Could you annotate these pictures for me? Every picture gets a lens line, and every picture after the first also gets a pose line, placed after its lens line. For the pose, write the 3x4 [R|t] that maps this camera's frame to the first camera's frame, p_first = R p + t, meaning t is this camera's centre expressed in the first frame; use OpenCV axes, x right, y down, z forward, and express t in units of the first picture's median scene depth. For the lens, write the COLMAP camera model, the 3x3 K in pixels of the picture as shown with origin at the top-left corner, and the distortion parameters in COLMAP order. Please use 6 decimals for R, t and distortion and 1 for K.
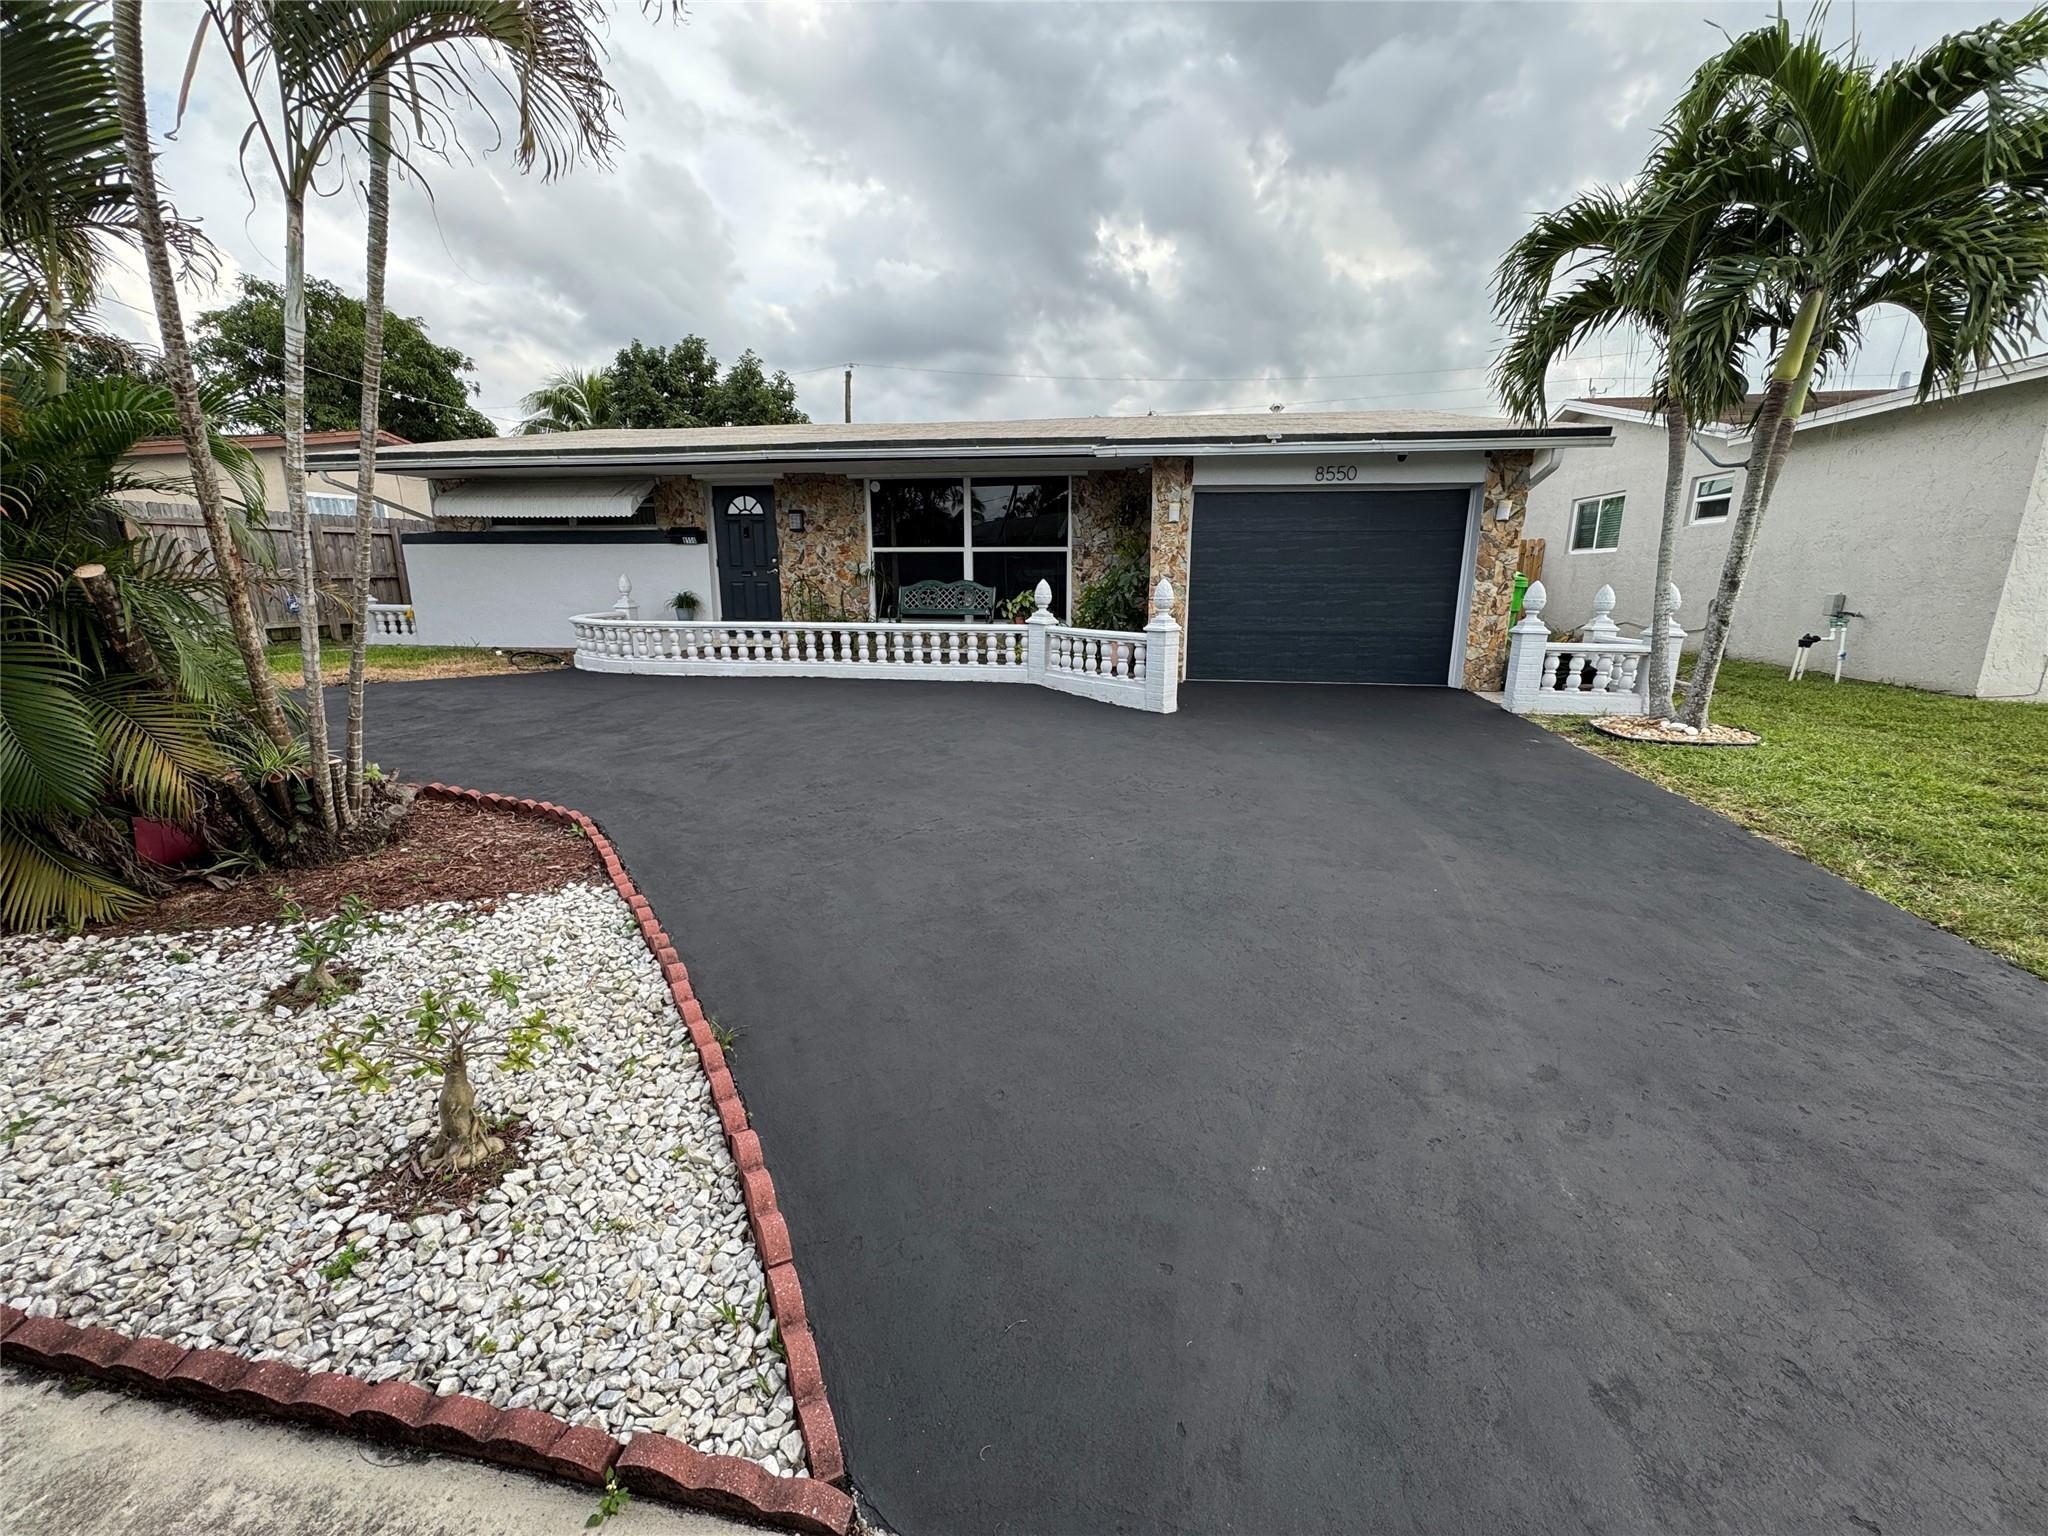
lens RADIAL K [[820.2, 0, 1030.0], [0, 820.2, 781.6], [0, 0, 1]] dist [0.000357, 0.000390]
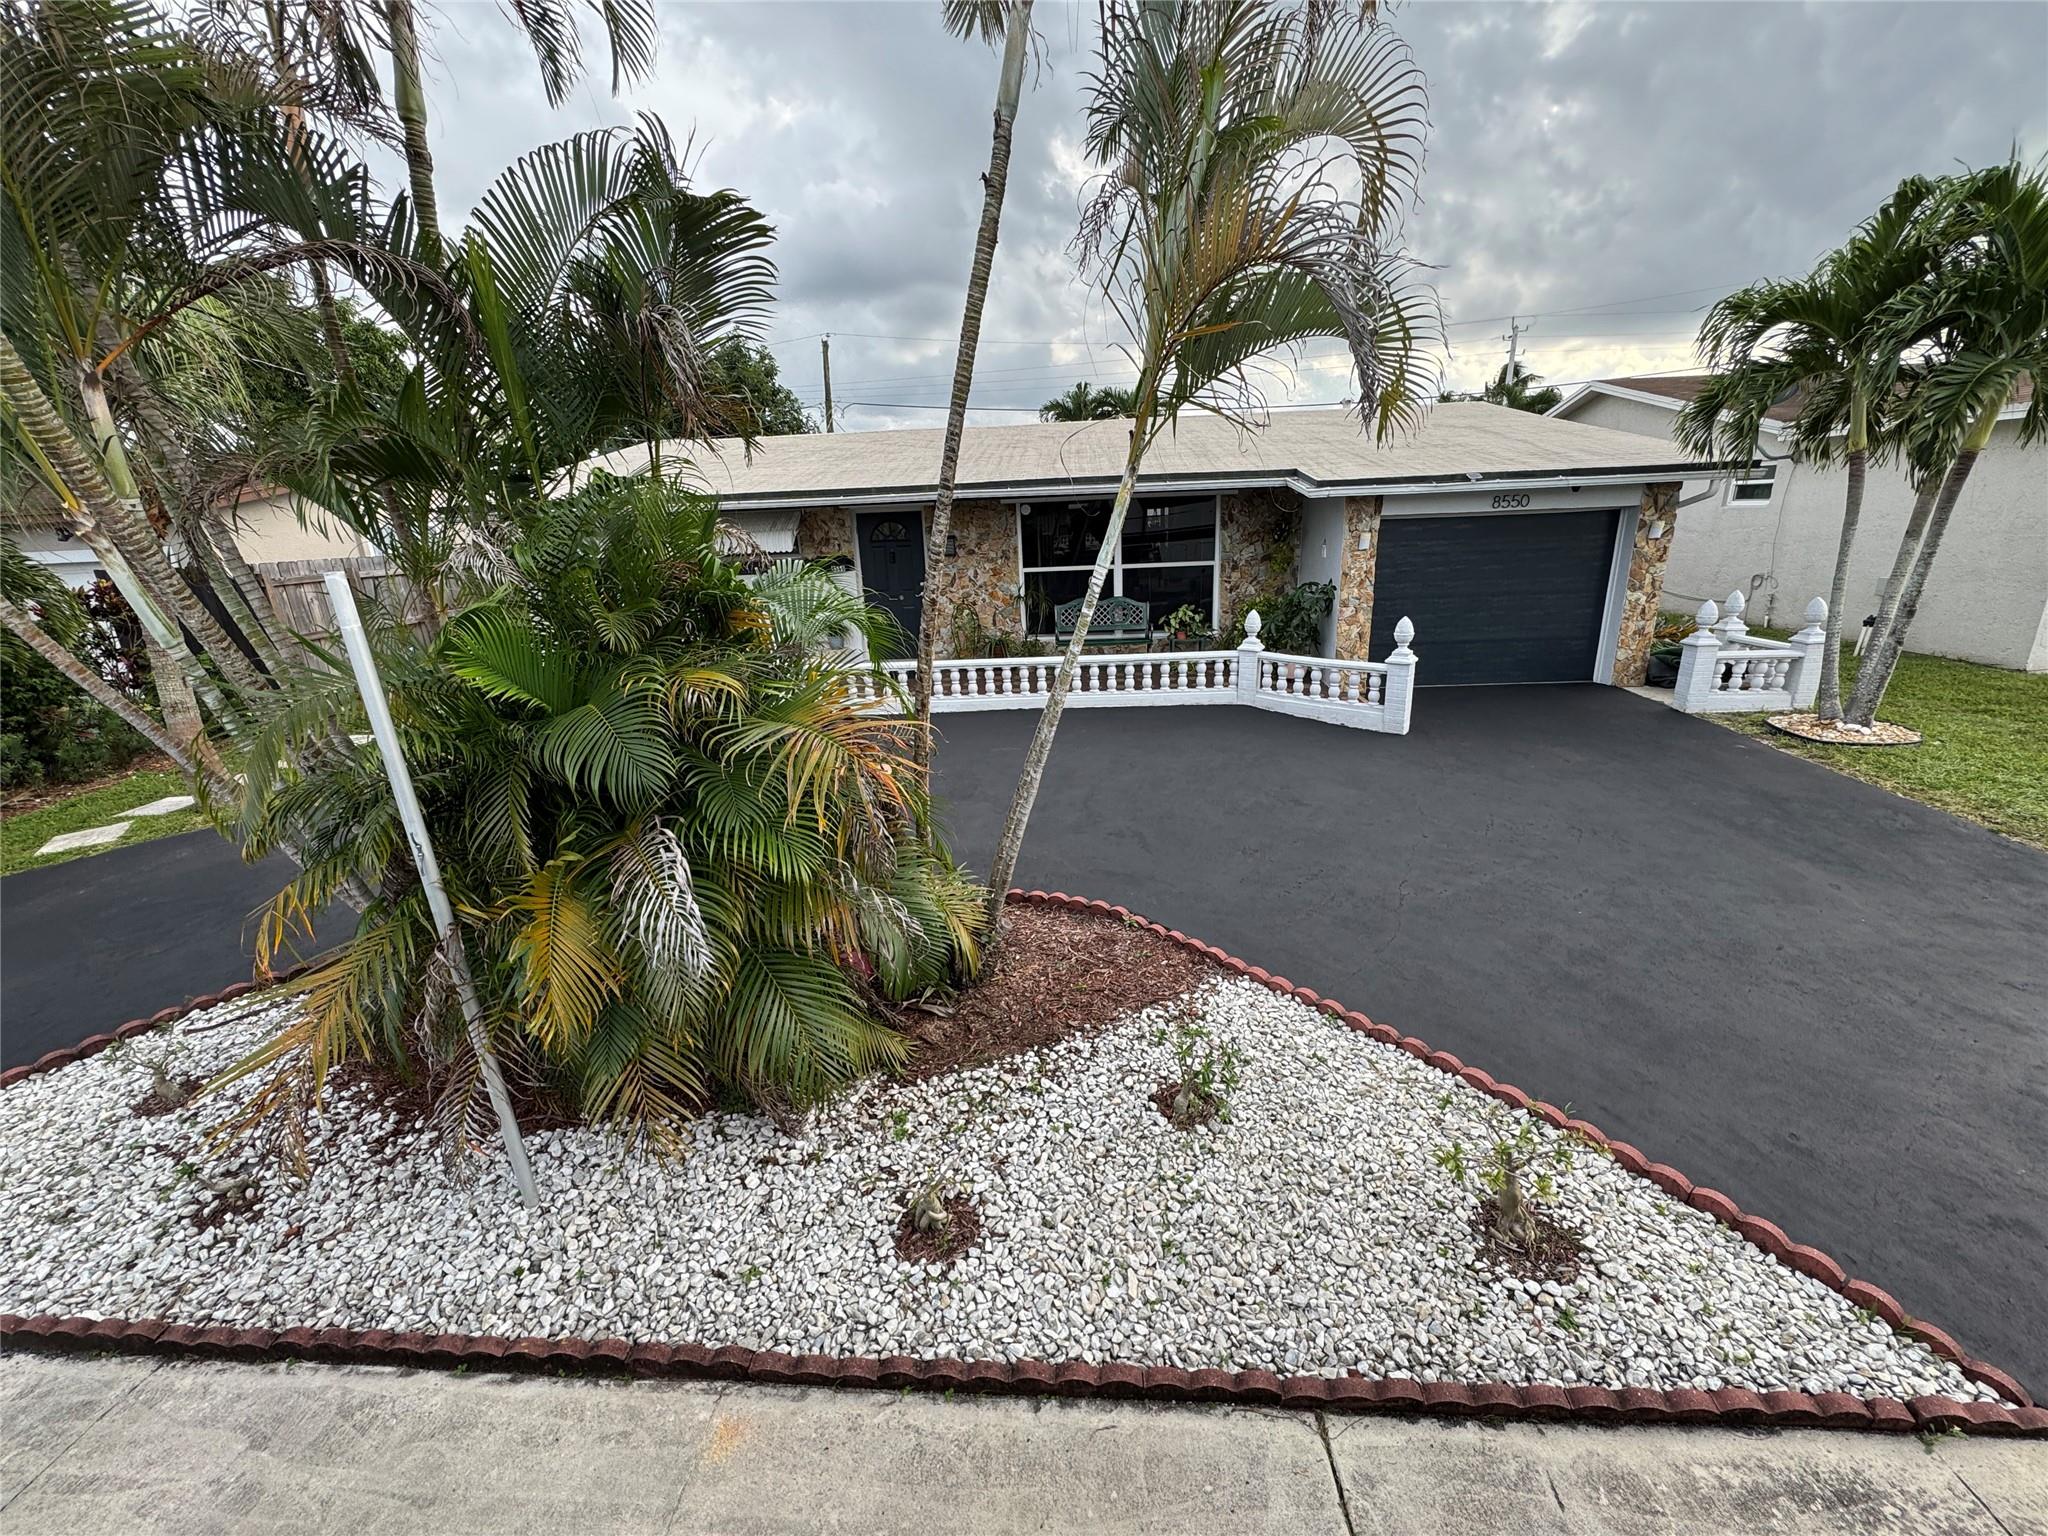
lens RADIAL K [[820.2, 0, 1030.0], [0, 820.2, 781.6], [0, 0, 1]] dist [0.000357, 0.000390]
pose [[0.992718, -0.076578, 0.092985, -0.382169], [0.070303, 0.995137, 0.068991, -0.111510], [-0.097816, -0.061952, 0.993274, -0.063495]]
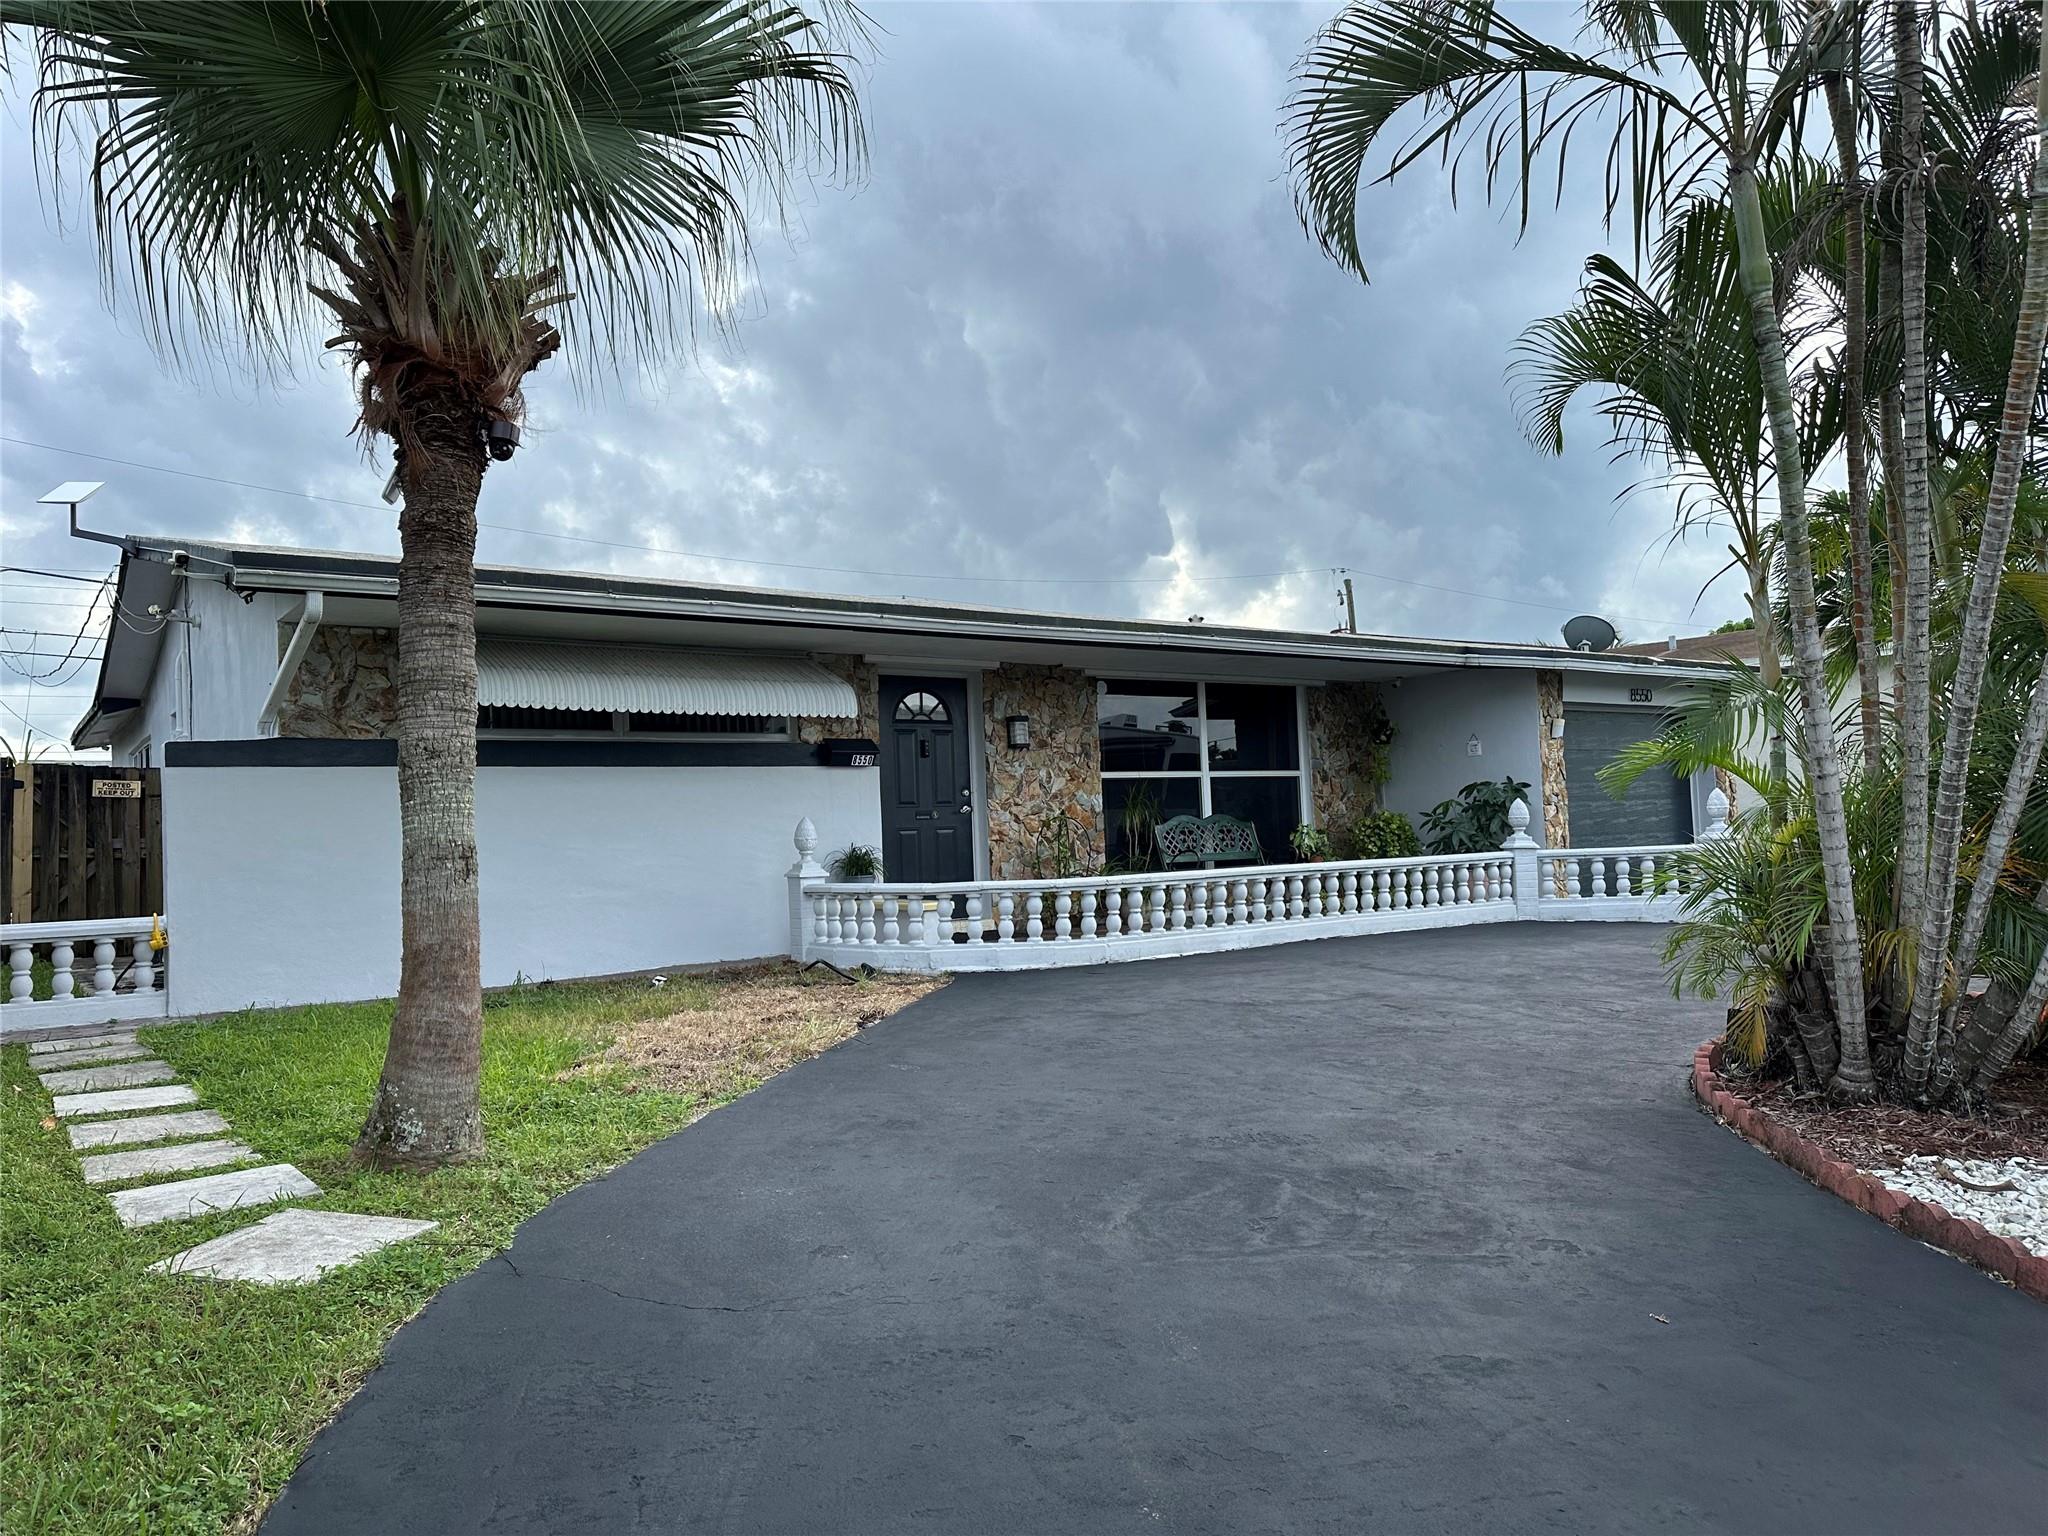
lens RADIAL K [[1436.3, 0, 1016.7], [0, 1436.3, 809.2], [0, 0, 1]] dist [0.105550, -0.145923]
pose [[0.680823, -0.015935, 0.732274, -1.417381], [0.219114, 0.958410, -0.182863, -0.067838], [-0.698905, 0.284949, 0.656000, 0.352773]]
